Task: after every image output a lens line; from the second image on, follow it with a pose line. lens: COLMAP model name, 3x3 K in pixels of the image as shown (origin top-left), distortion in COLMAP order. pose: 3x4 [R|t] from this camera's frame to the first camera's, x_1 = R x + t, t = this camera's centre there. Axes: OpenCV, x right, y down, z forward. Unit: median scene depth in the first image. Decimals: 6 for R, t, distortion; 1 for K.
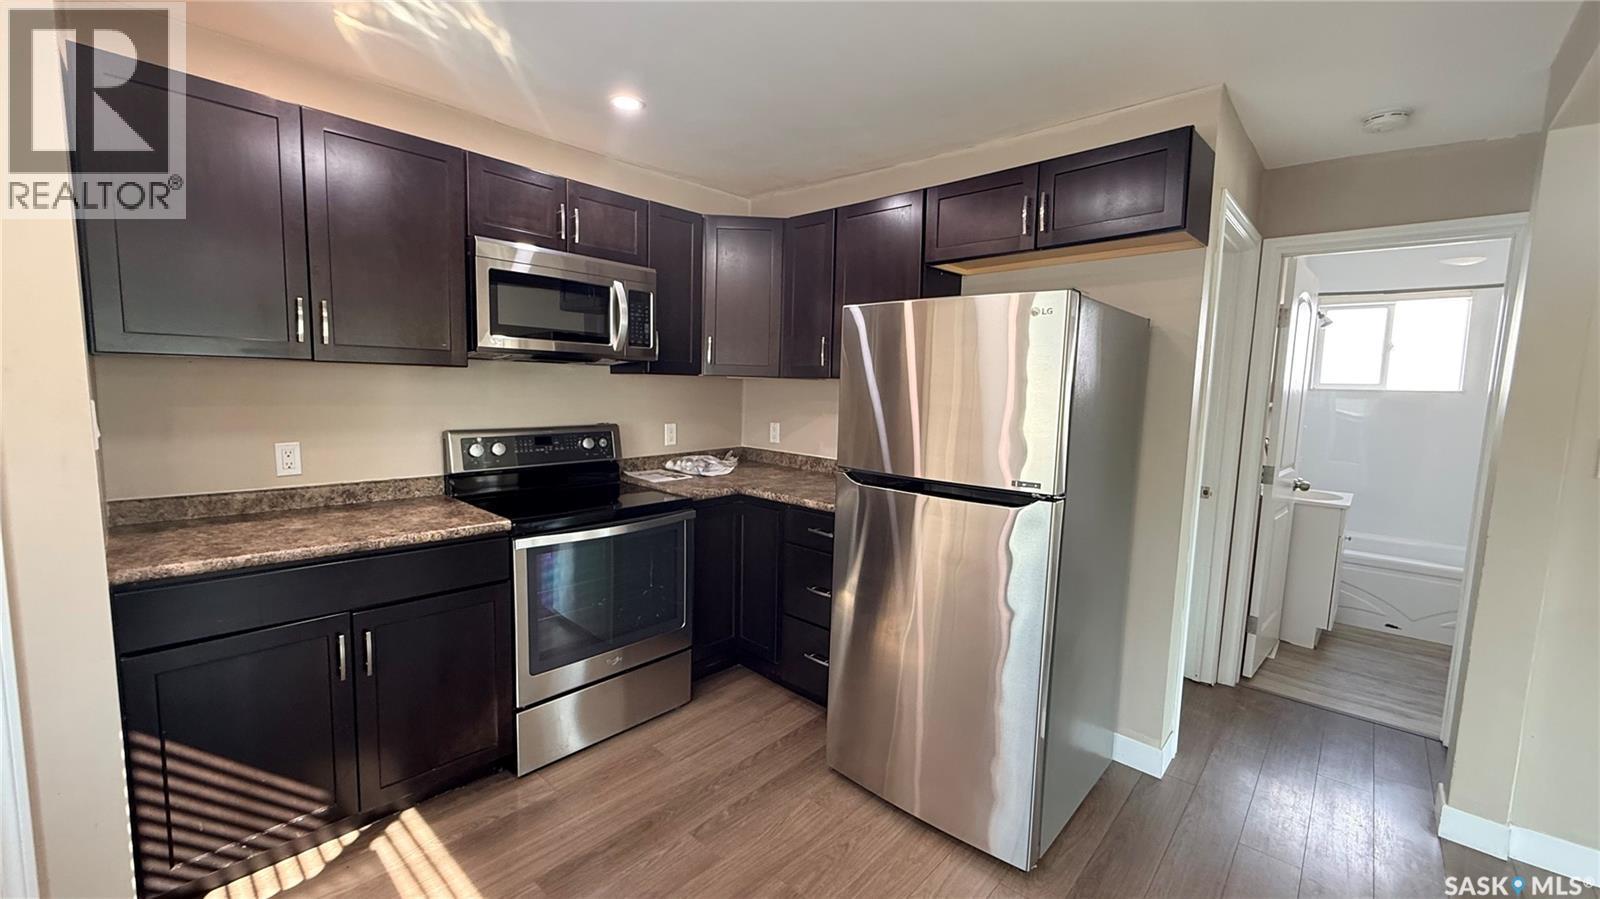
lens RADIAL K [[627.2, 0, 787.8], [0, 627.2, 445.5], [0, 0, 1]] dist [-0.006398, 0.000230]
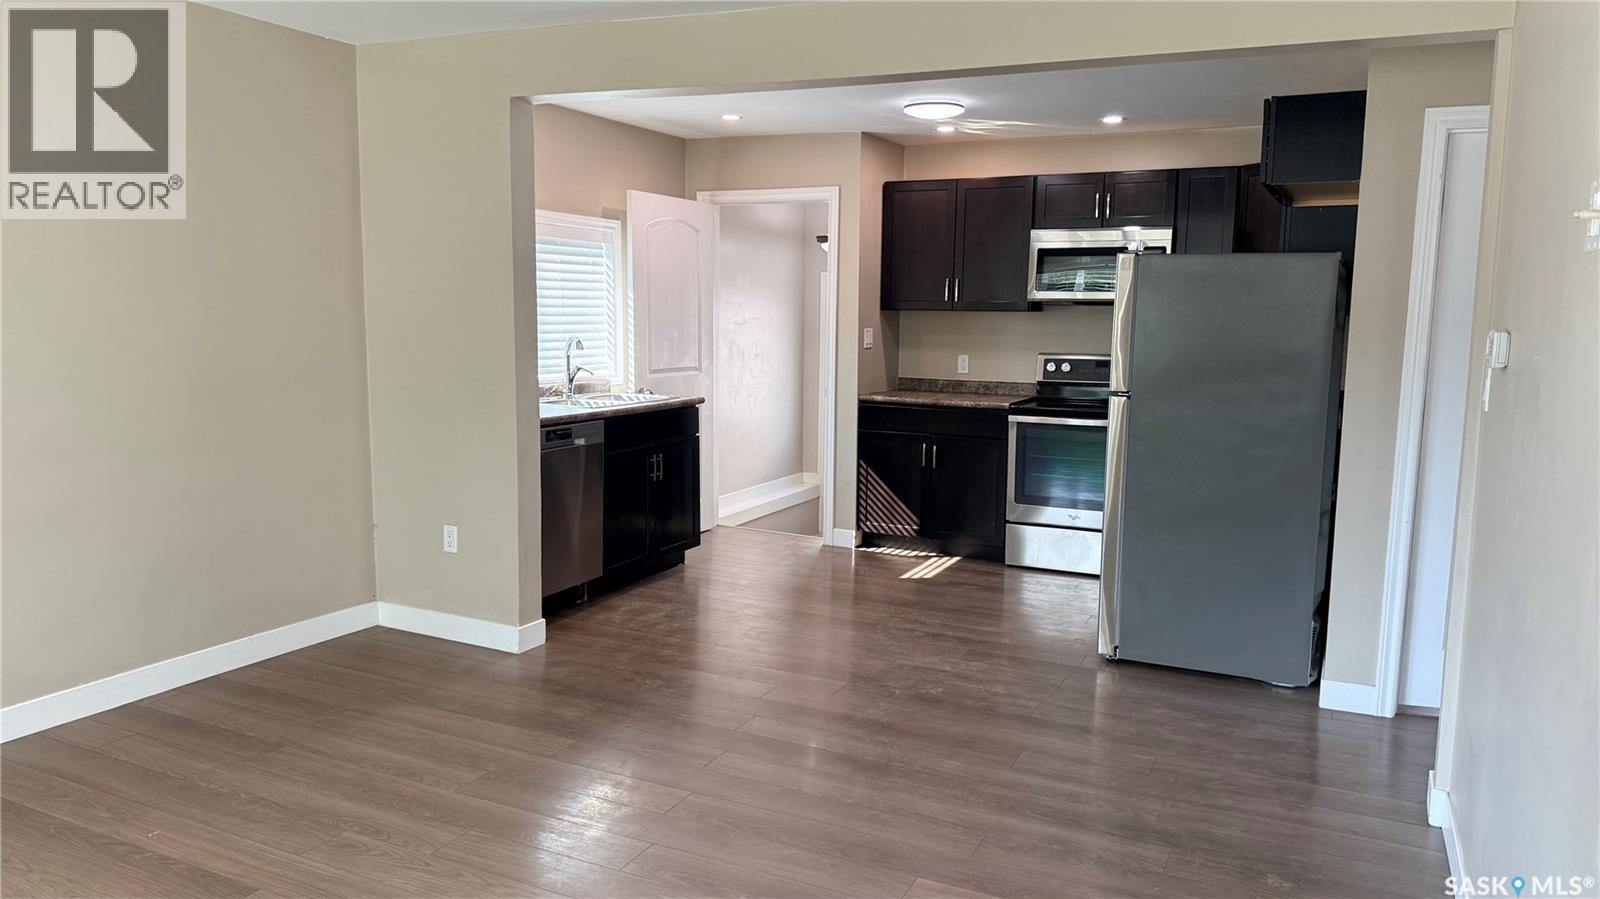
lens RADIAL K [[1144.5, 0, 810.3], [0, 1144.5, 439.5], [0, 0, 1]] dist [0.052034, -0.001860]
pose [[0.250256, 0.086116, -0.964342, 2.025331], [-0.094021, 0.993490, 0.064319, 0.058125], [0.963604, 0.074572, 0.256724, -0.241325]]
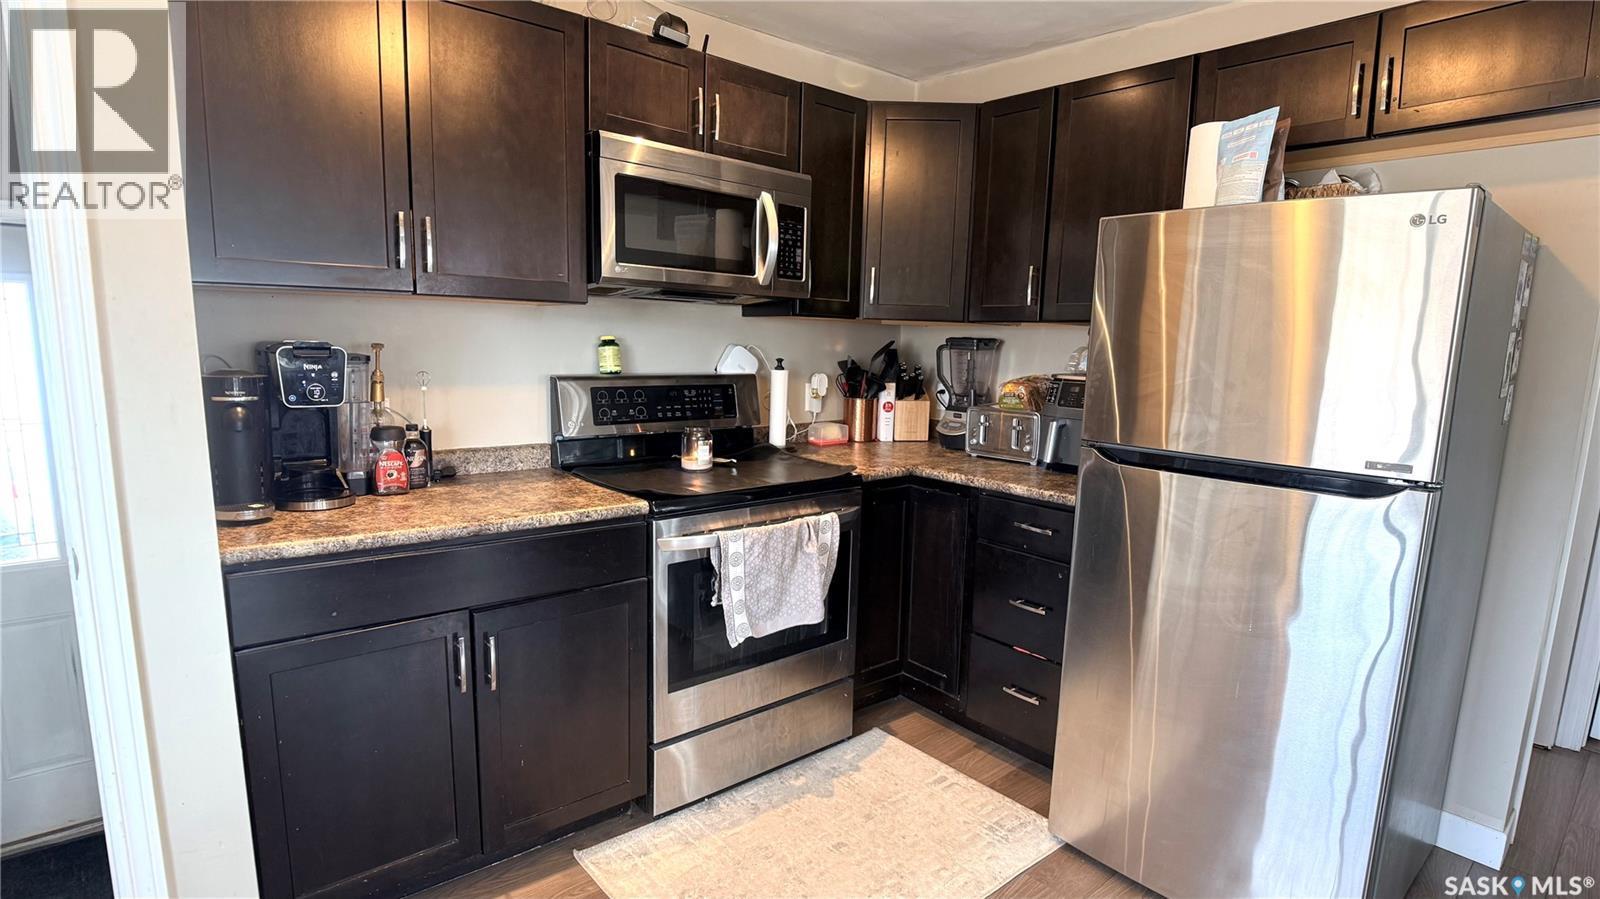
lens RADIAL K [[804.7, 0, 807.5], [0, 804.7, 464.6], [0, 0, 1]] dist [-0.018581, -0.002667]
pose [[0.994315, 0.019517, -0.104676, -0.119884], [-0.013568, 0.998268, 0.057247, 0.011684], [0.105612, -0.055502, 0.992857, 0.025018]]
